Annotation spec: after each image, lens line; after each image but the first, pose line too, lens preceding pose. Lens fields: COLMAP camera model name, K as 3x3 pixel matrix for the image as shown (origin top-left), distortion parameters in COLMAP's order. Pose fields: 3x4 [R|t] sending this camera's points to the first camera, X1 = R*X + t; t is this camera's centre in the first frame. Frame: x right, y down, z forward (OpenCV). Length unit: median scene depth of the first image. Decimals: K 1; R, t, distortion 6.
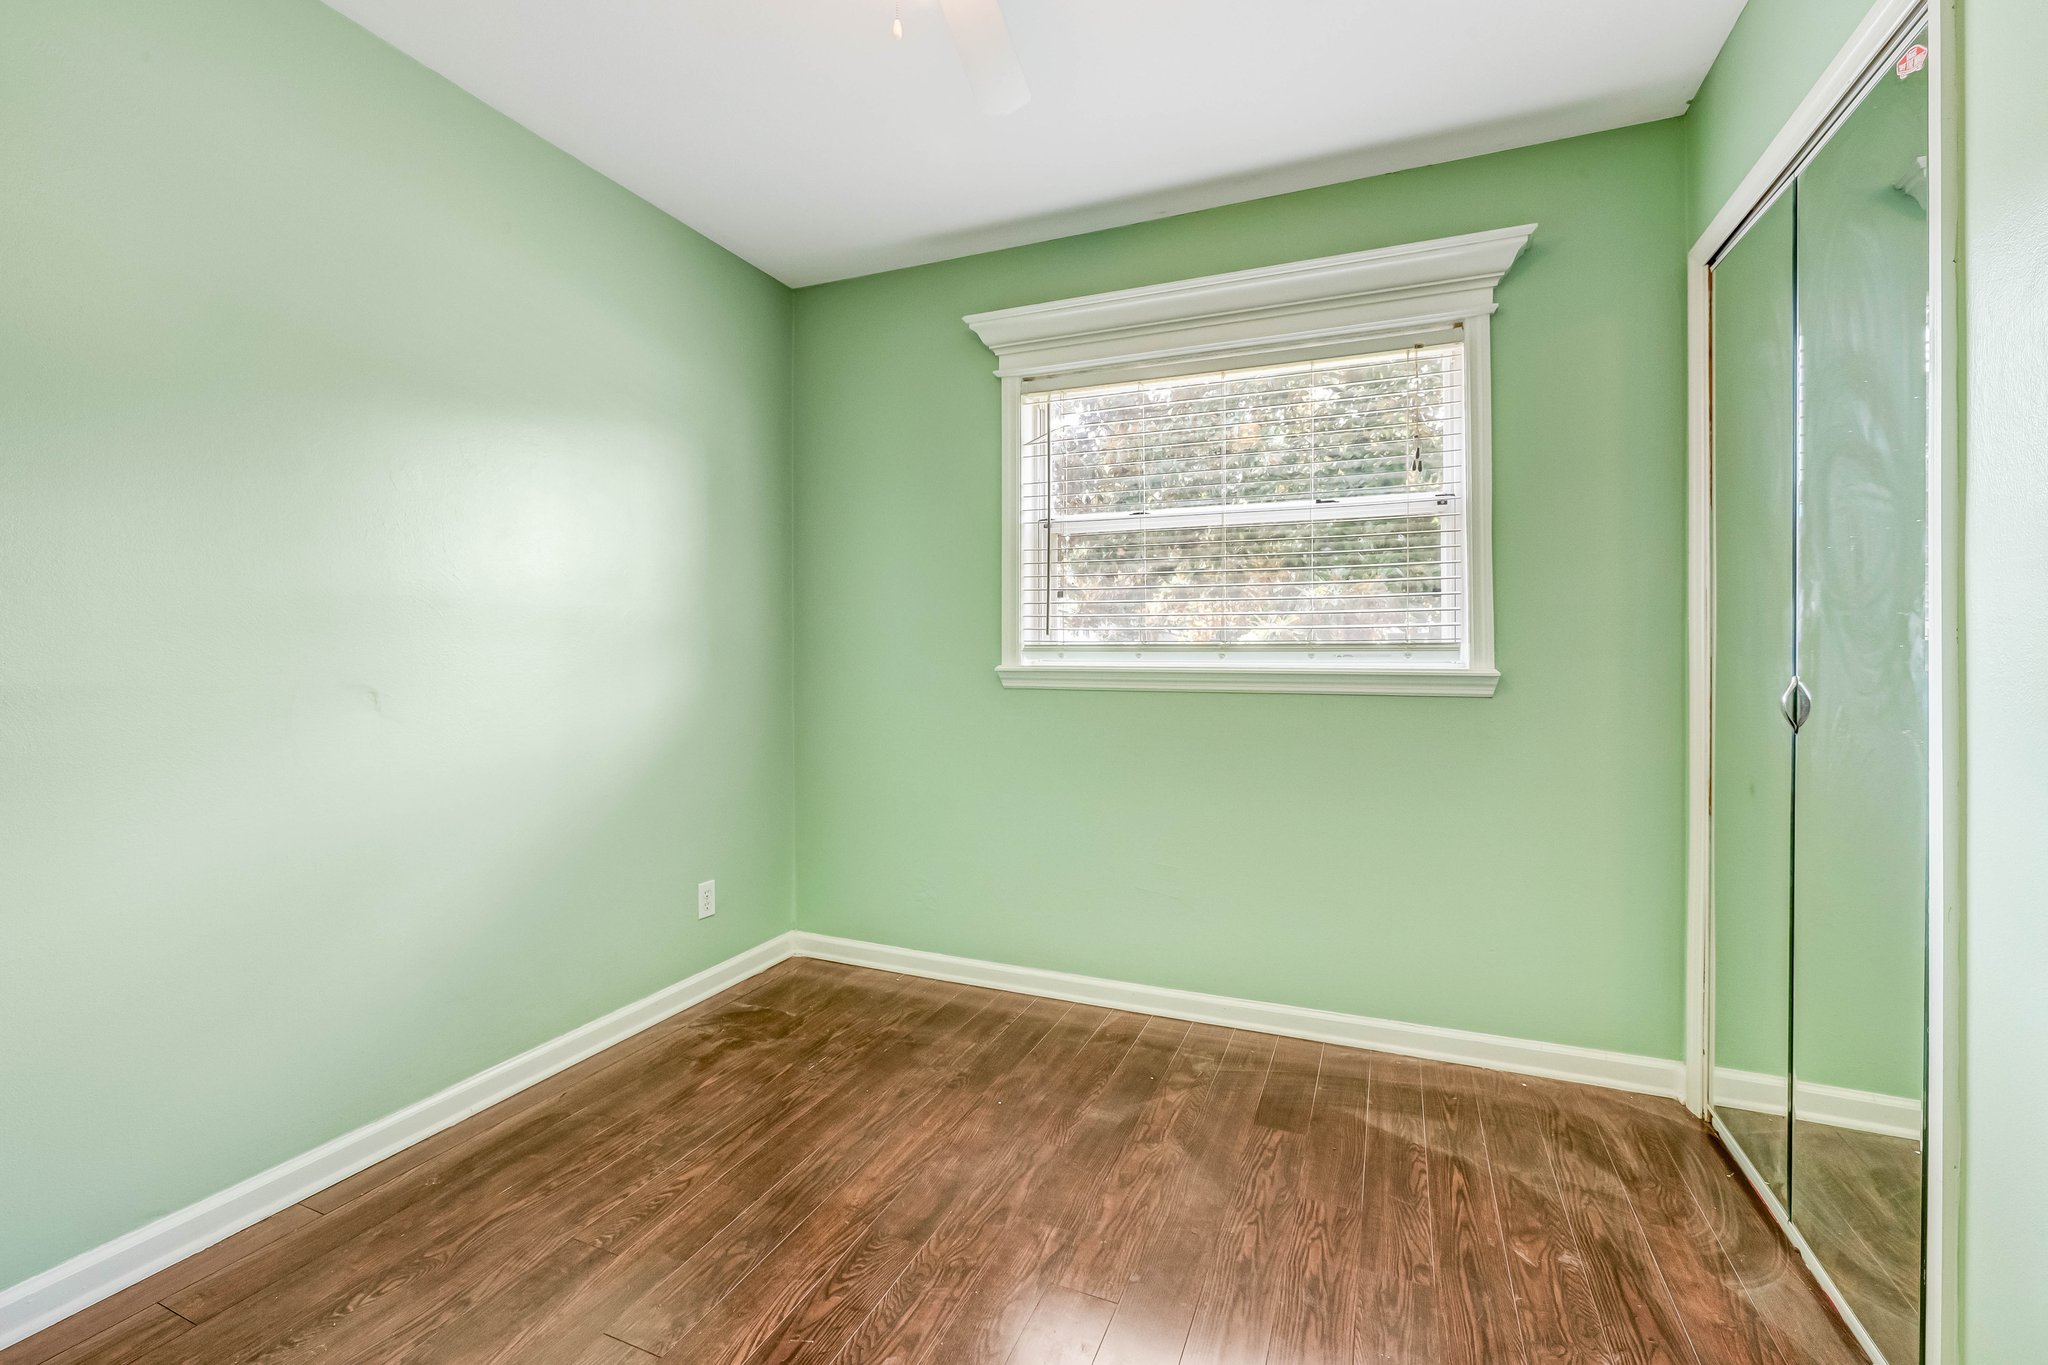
lens RADIAL K [[875.9, 0, 1028.8], [0, 875.9, 654.4], [0, 0, 1]] dist [-0.020466, 0.007407]
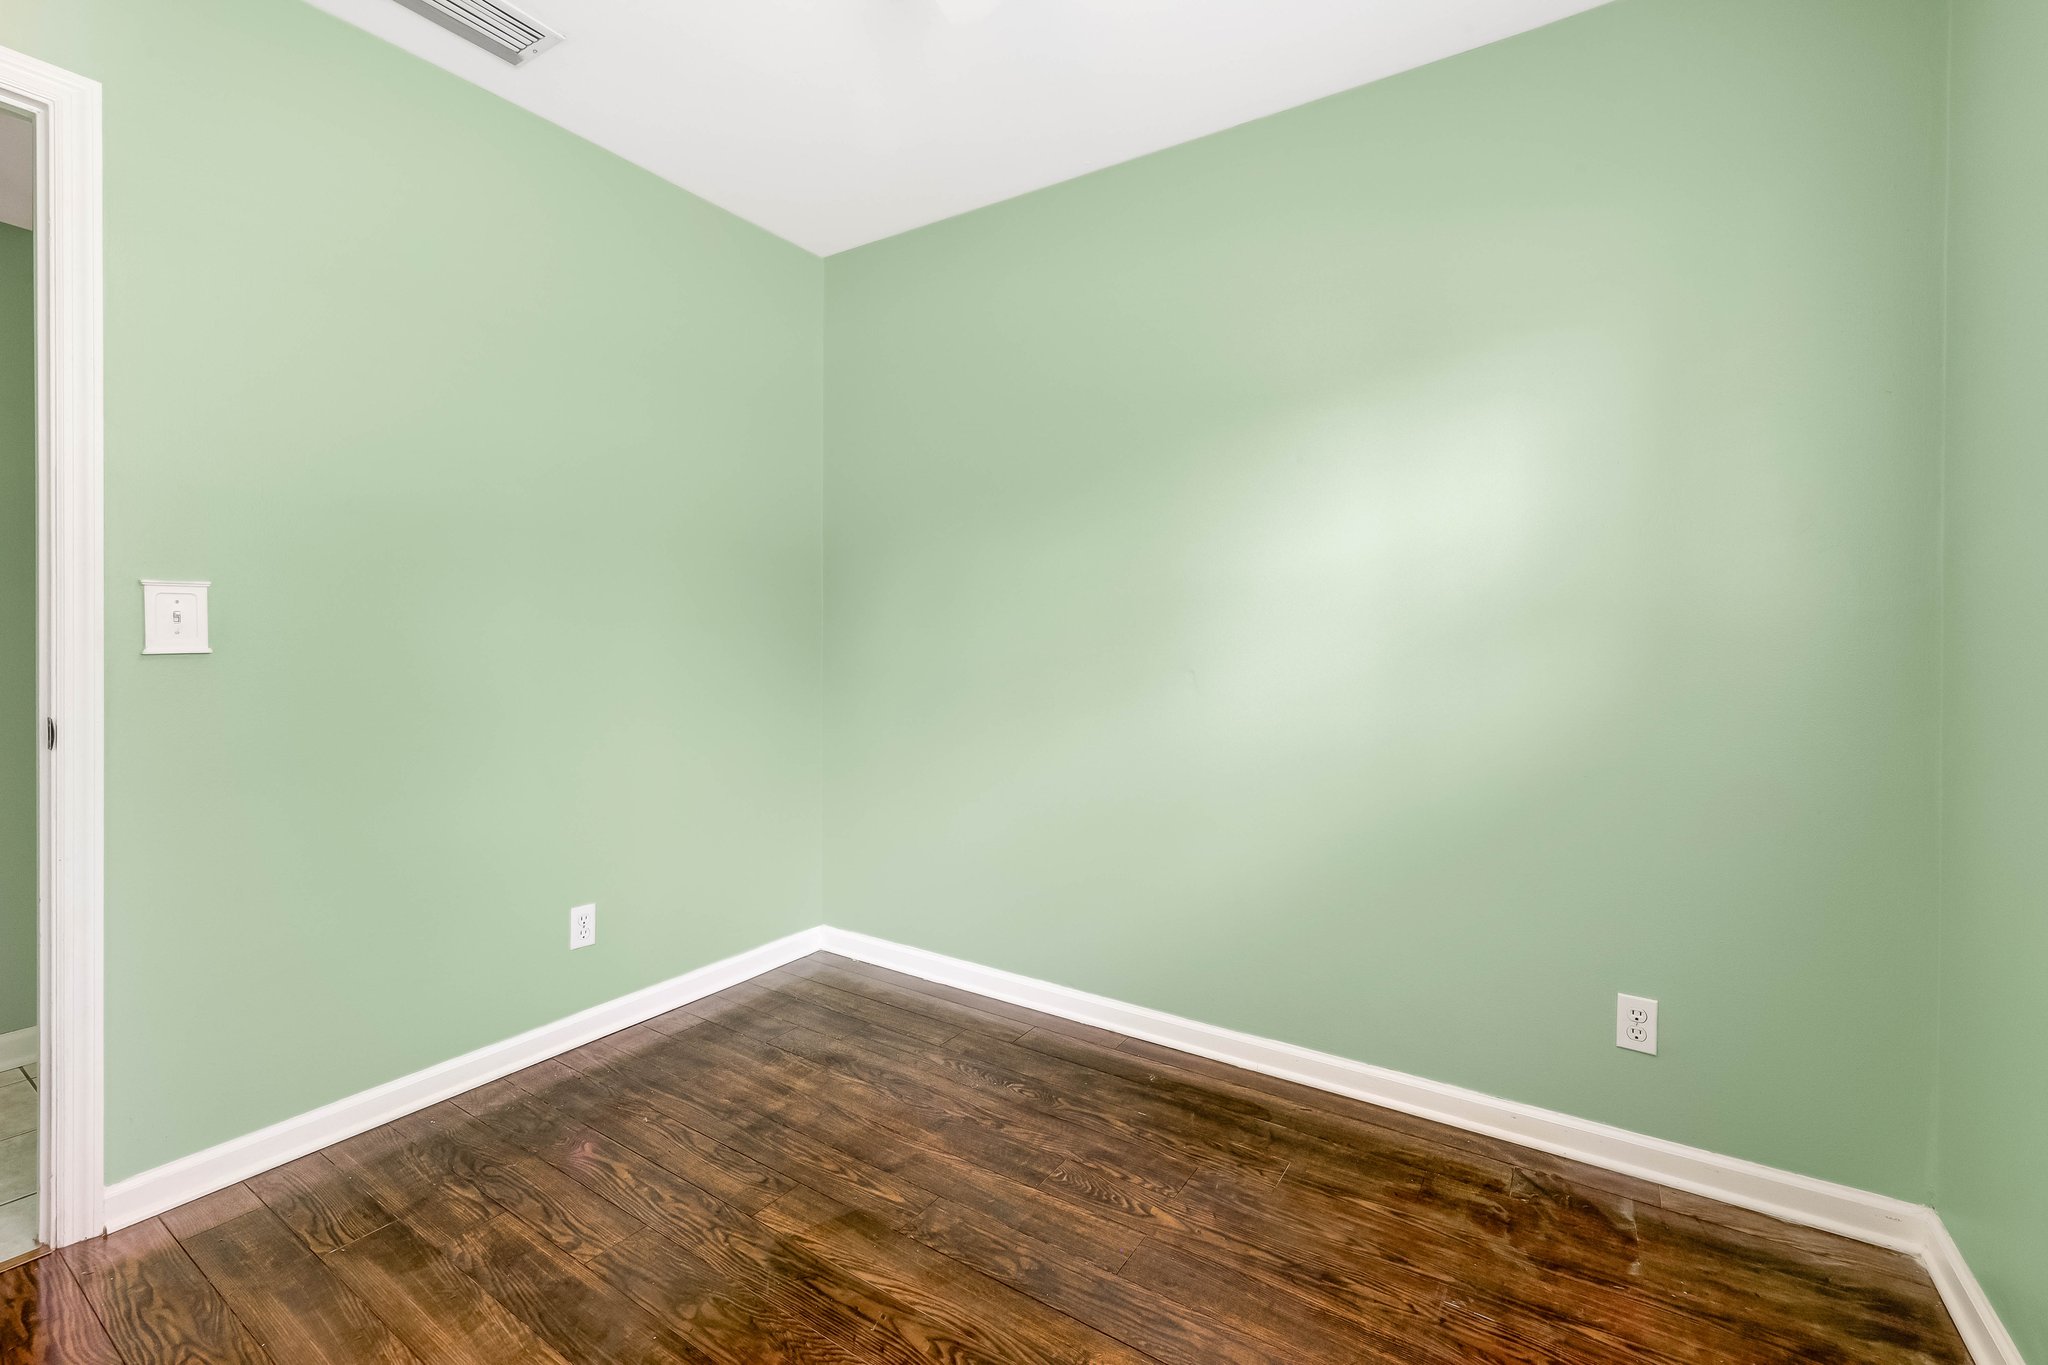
lens RADIAL K [[875.9, 0, 1028.8], [0, 875.9, 654.4], [0, 0, 1]] dist [-0.020466, 0.007407]
pose [[-0.190008, 0.008073, -0.981749, 0.466546], [-0.008142, 0.999919, 0.009798, 0.007786], [0.981749, 0.009855, -0.189927, 0.927589]]
